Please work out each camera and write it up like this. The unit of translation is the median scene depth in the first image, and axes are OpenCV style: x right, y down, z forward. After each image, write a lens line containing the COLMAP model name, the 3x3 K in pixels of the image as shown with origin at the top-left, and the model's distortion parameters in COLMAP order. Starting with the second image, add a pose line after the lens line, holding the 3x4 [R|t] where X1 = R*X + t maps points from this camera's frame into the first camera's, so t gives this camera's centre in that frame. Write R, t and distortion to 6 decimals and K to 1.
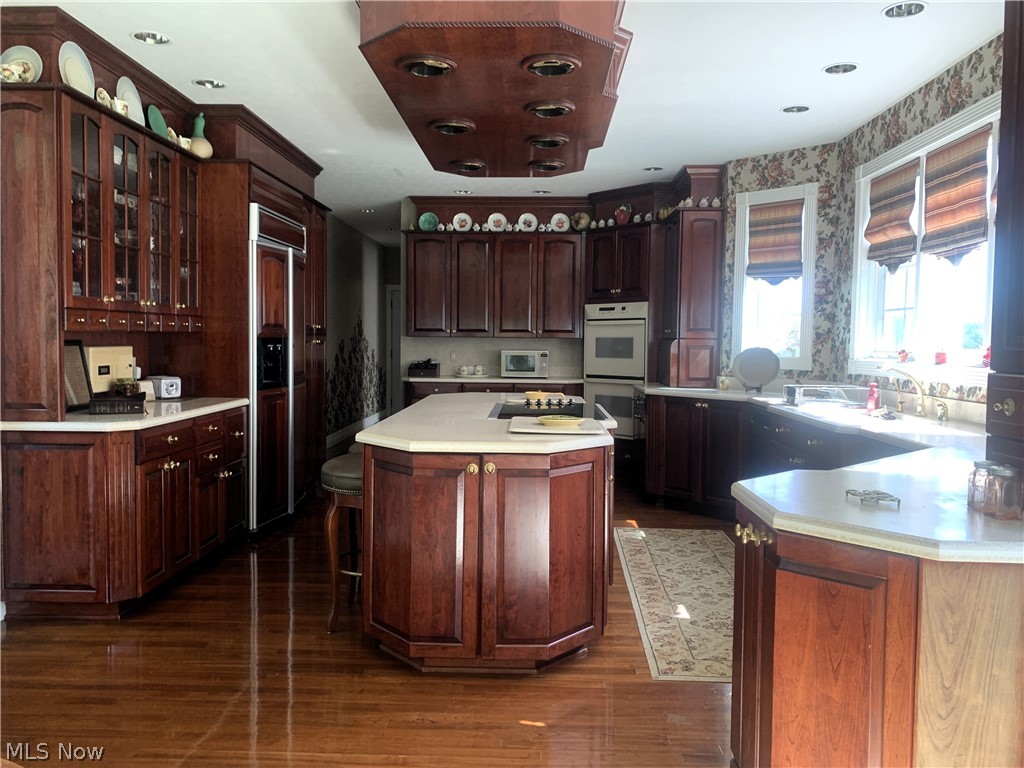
lens RADIAL K [[784.0, 0, 510.8], [0, 784.0, 378.4], [0, 0, 1]] dist [0.063928, -0.094489]
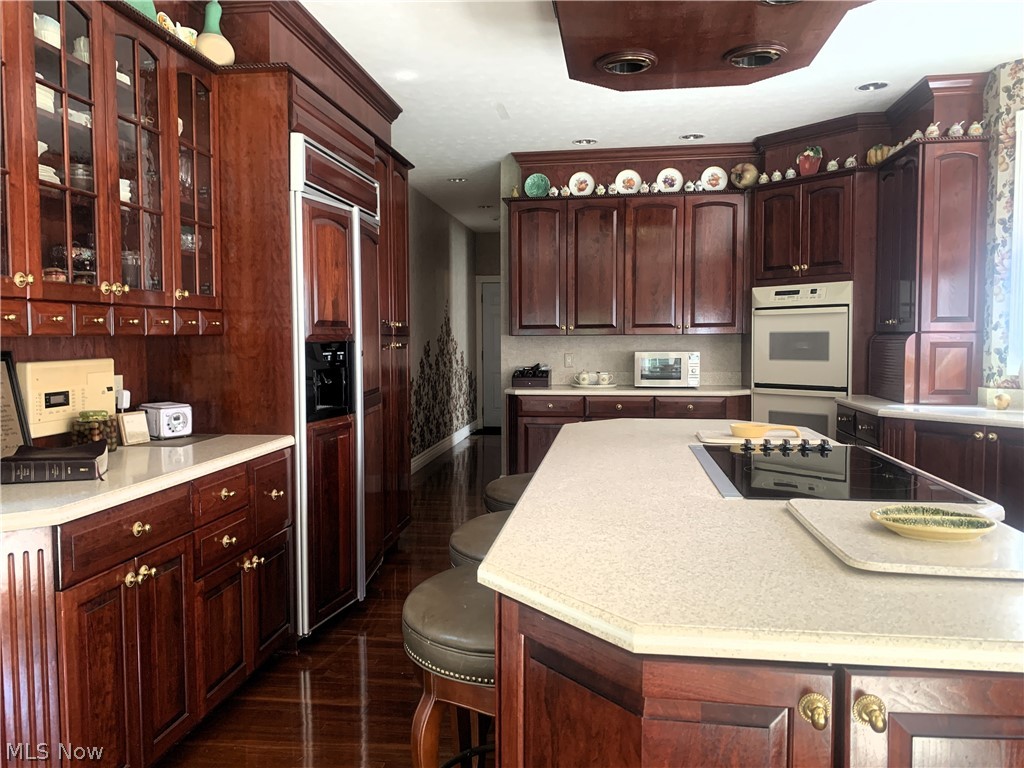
lens RADIAL K [[784.0, 0, 509.9], [0, 784.0, 388.4], [0, 0, 1]] dist [0.063928, -0.094489]
pose [[0.994656, -0.008784, -0.102874, -0.069200], [0.010431, 0.999826, 0.015487, -0.017236], [0.102720, -0.016477, 0.994574, 0.294210]]
